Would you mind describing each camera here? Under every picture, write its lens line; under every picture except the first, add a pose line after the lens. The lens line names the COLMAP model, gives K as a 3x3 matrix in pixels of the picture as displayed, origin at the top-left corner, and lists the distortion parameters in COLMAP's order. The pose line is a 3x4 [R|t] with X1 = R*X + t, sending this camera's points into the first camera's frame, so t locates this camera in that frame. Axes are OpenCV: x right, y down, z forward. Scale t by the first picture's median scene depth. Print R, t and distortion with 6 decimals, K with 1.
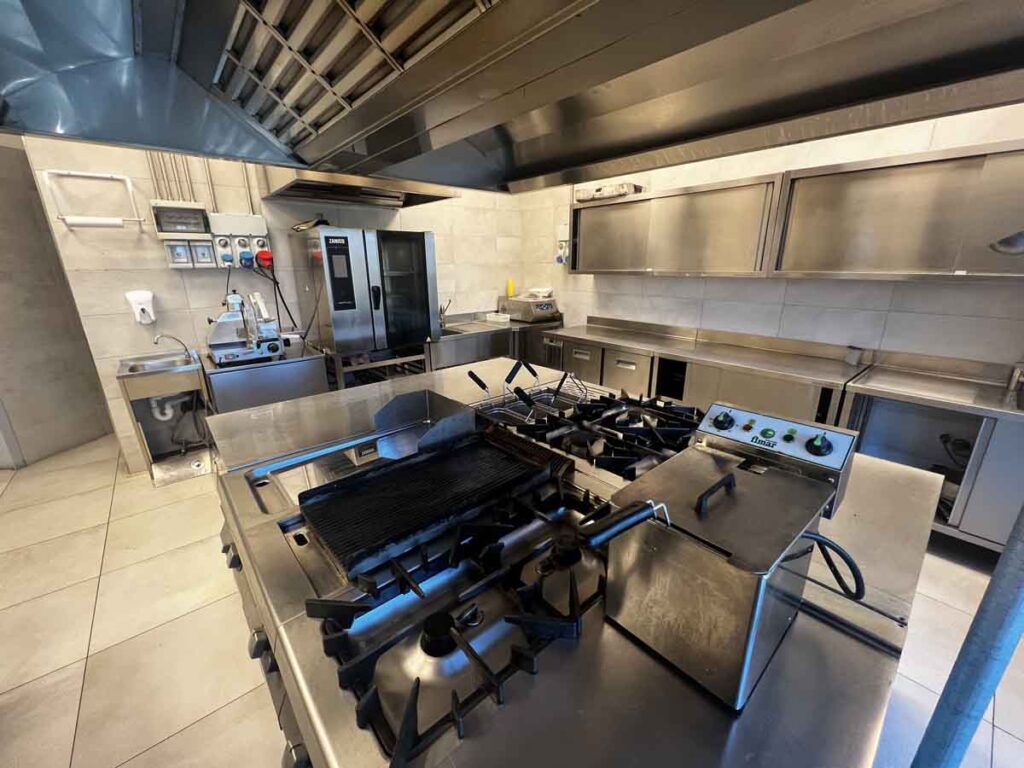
lens RADIAL K [[410.2, 0, 512.0], [0, 410.2, 384.0], [0, 0, 1]] dist [-0.011276, -0.000183]
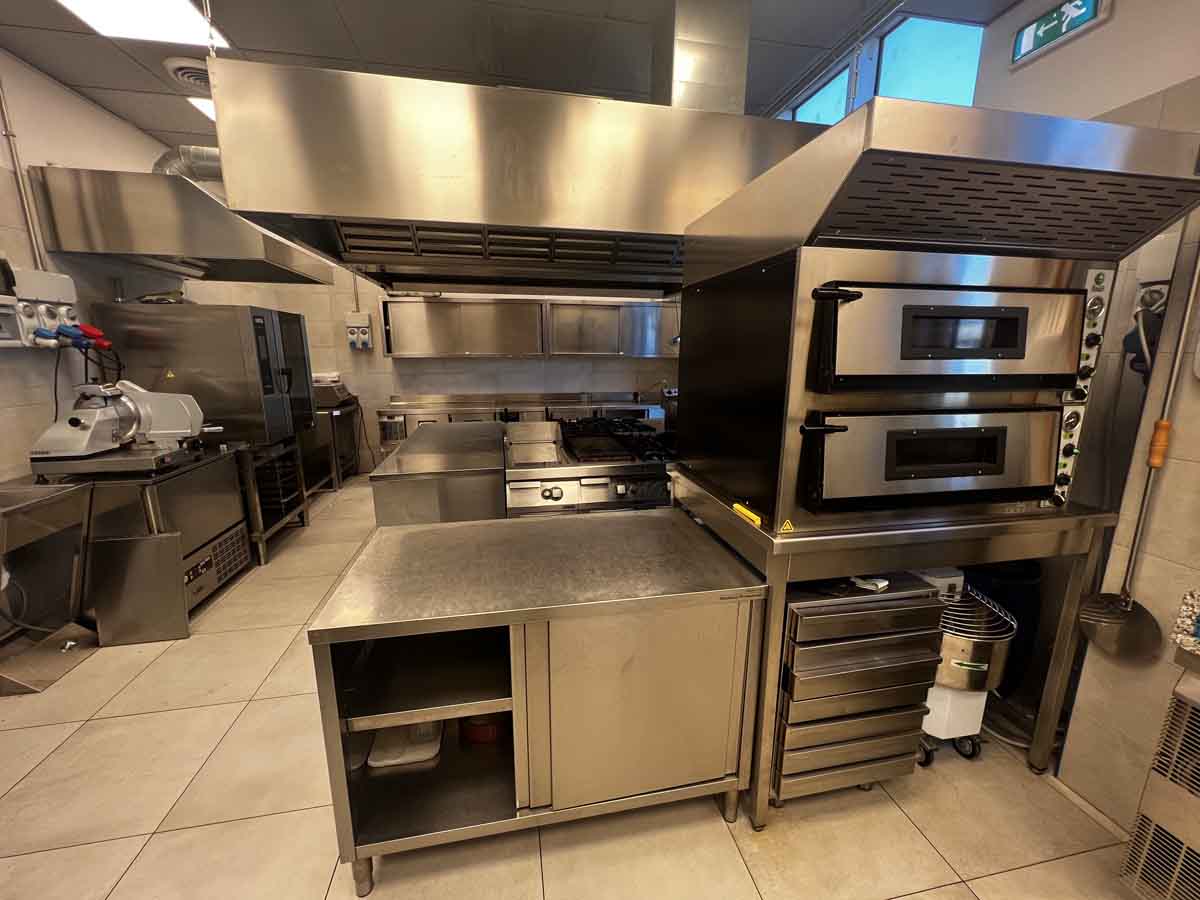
lens RADIAL K [[480.7, 0, 600.0], [0, 480.7, 450.0], [0, 0, 1]] dist [-0.011276, -0.000183]
pose [[0.498070, -0.166158, 0.851069, -0.899155], [0.238513, 0.969863, 0.049767, 0.058987], [-0.833689, 0.178204, 0.522690, -0.143467]]
